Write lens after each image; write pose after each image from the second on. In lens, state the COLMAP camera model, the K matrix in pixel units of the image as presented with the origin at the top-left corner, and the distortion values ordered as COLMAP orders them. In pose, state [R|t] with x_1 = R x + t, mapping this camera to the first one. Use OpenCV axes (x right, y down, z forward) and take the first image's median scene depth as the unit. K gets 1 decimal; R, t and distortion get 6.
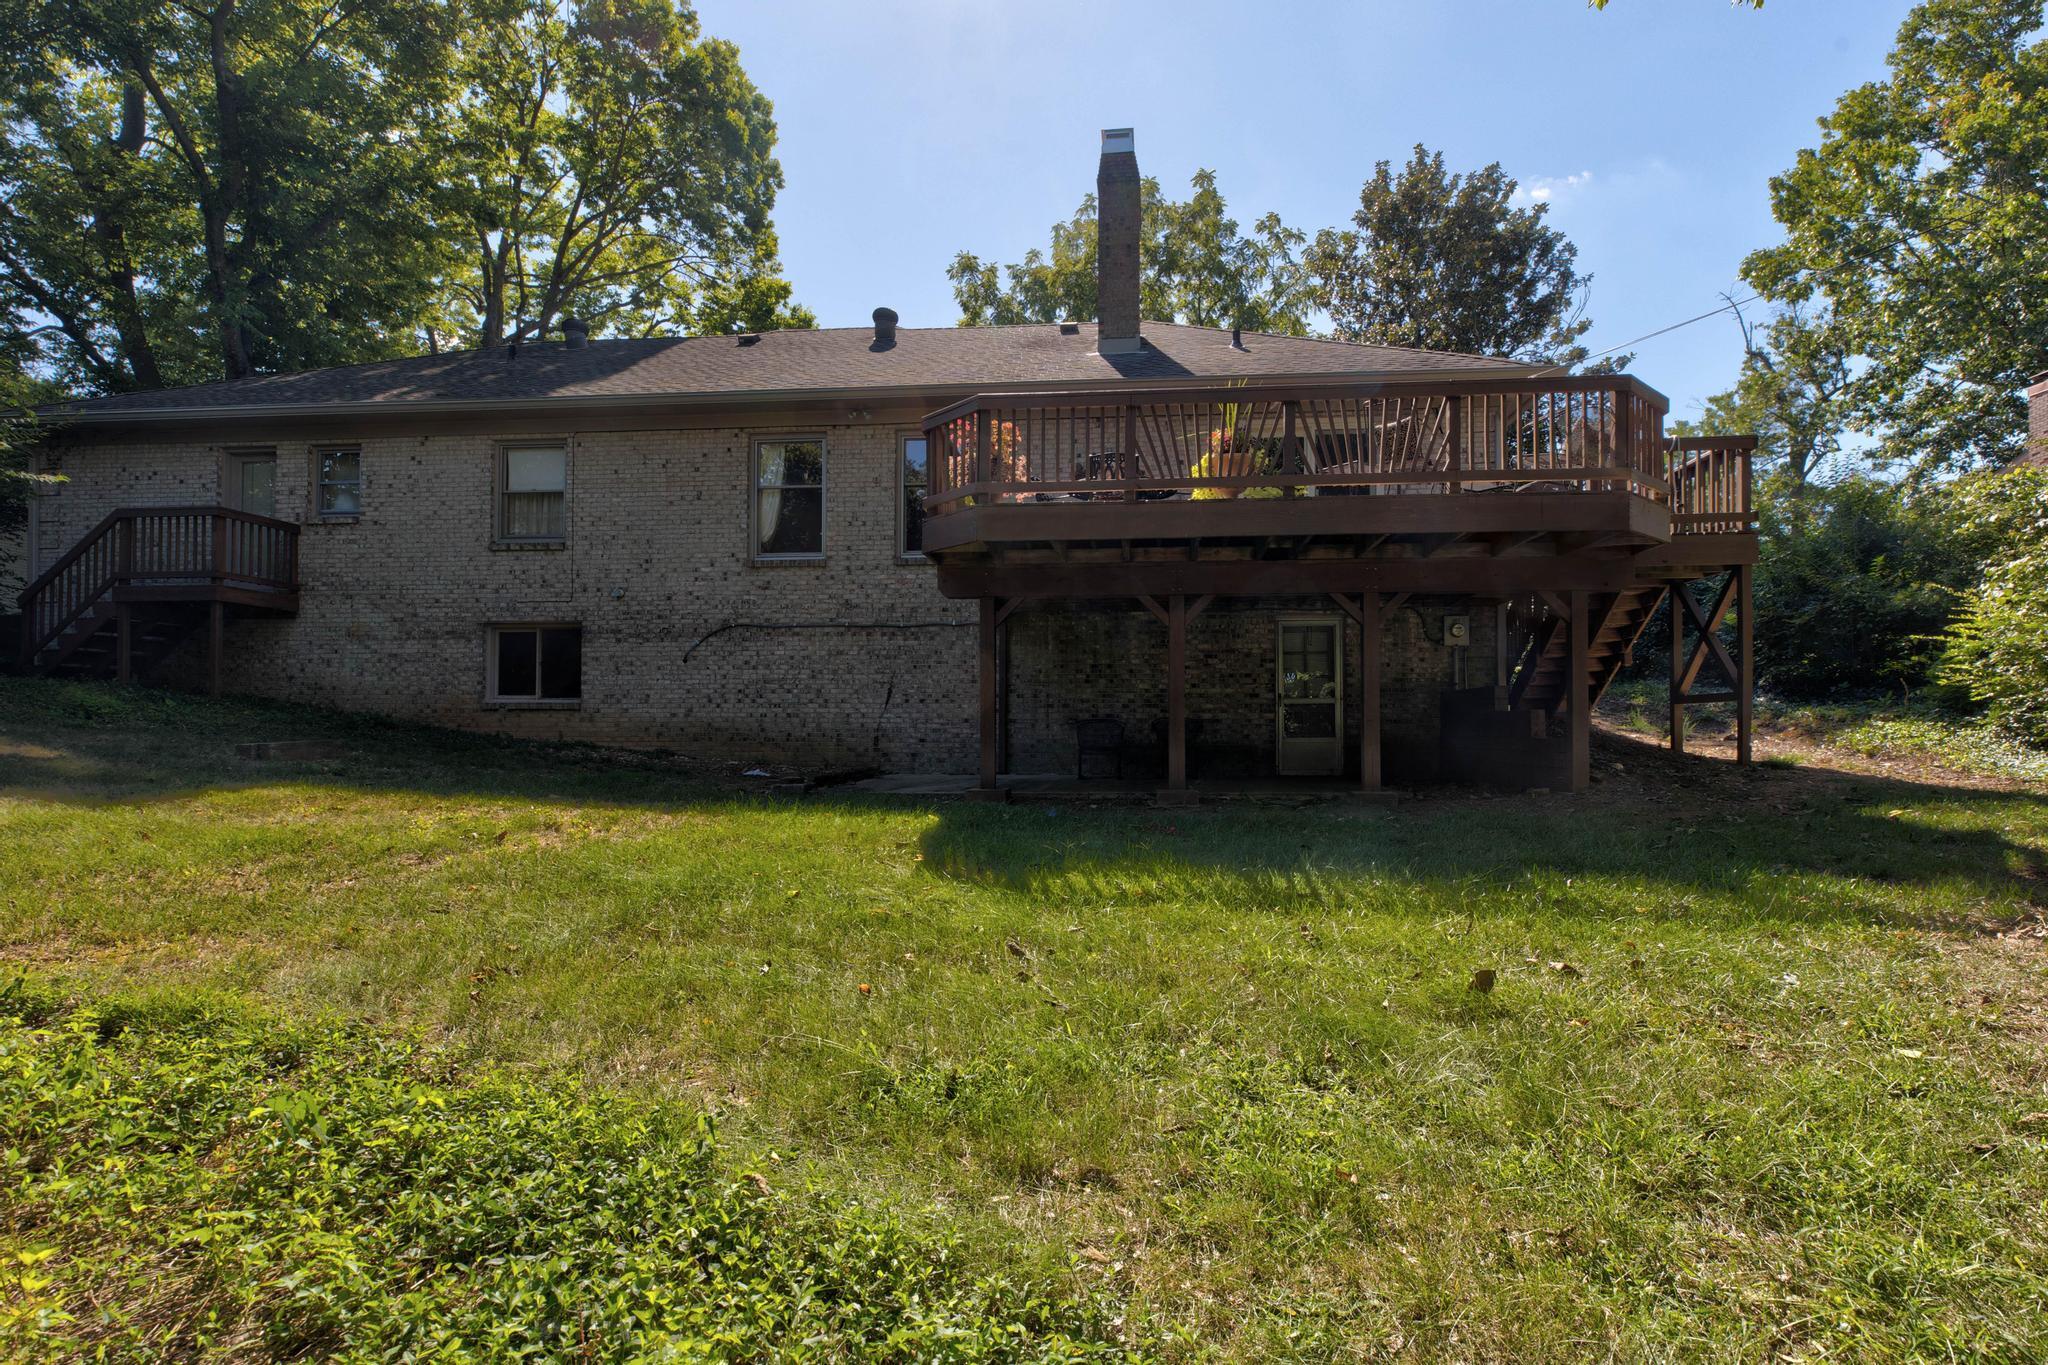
lens RADIAL K [[922.8, 0, 1027.4], [0, 922.8, 683.5], [0, 0, 1]] dist [0.003069, 0.000321]
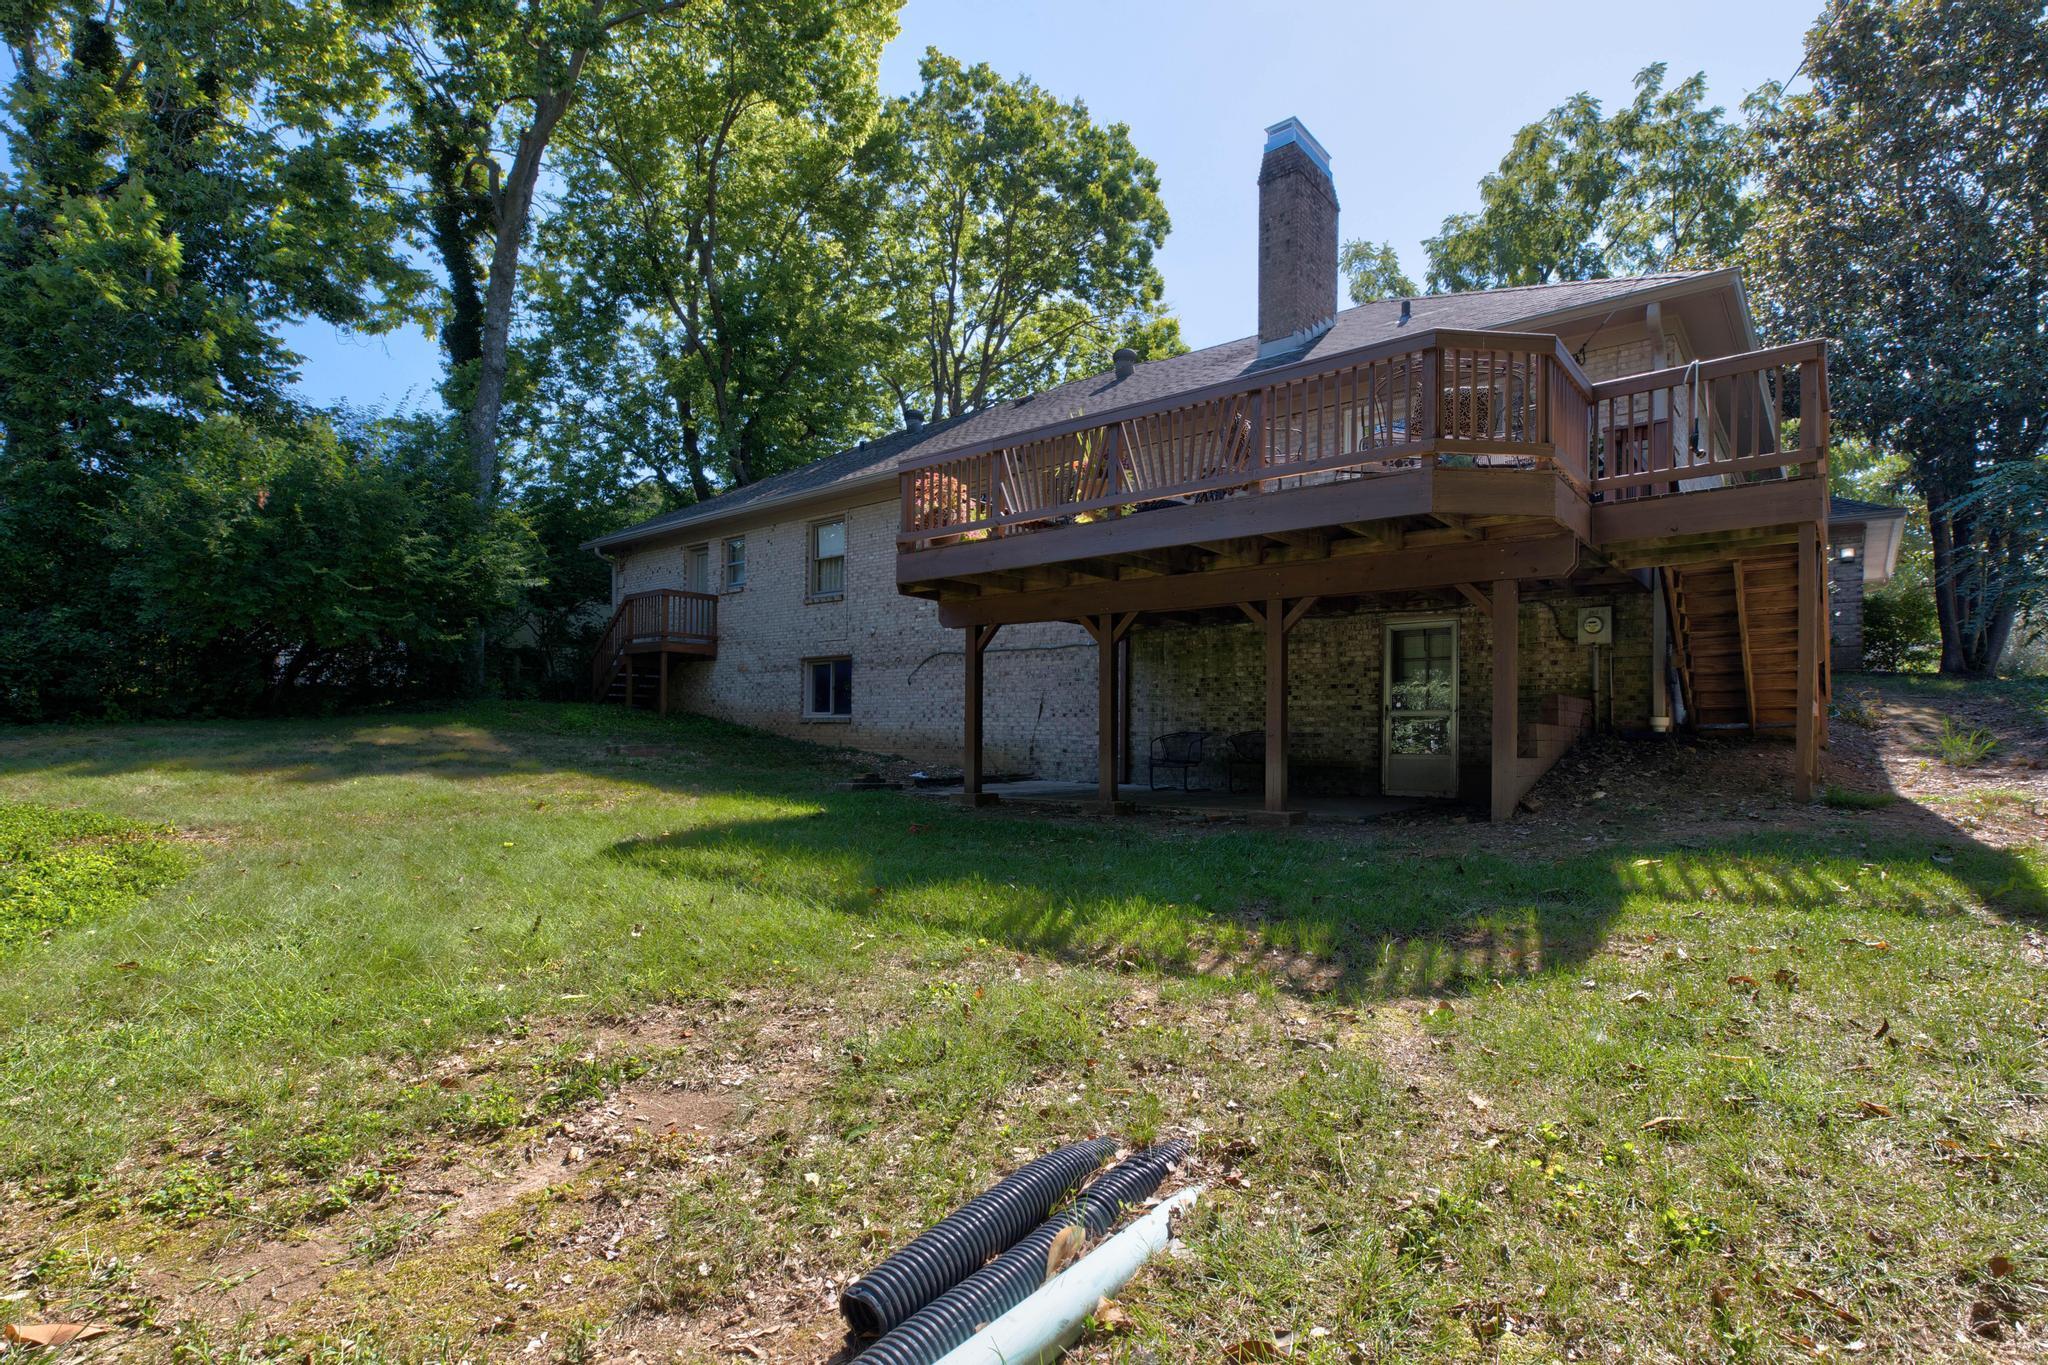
lens RADIAL K [[922.8, 0, 1036.5], [0, 922.8, 696.2], [0, 0, 1]] dist [0.003069, 0.000321]
pose [[0.841938, -0.015063, -0.539364, 0.429467], [0.013704, 0.999885, -0.006534, 0.003035], [0.539400, -0.001890, 0.842047, 0.053434]]
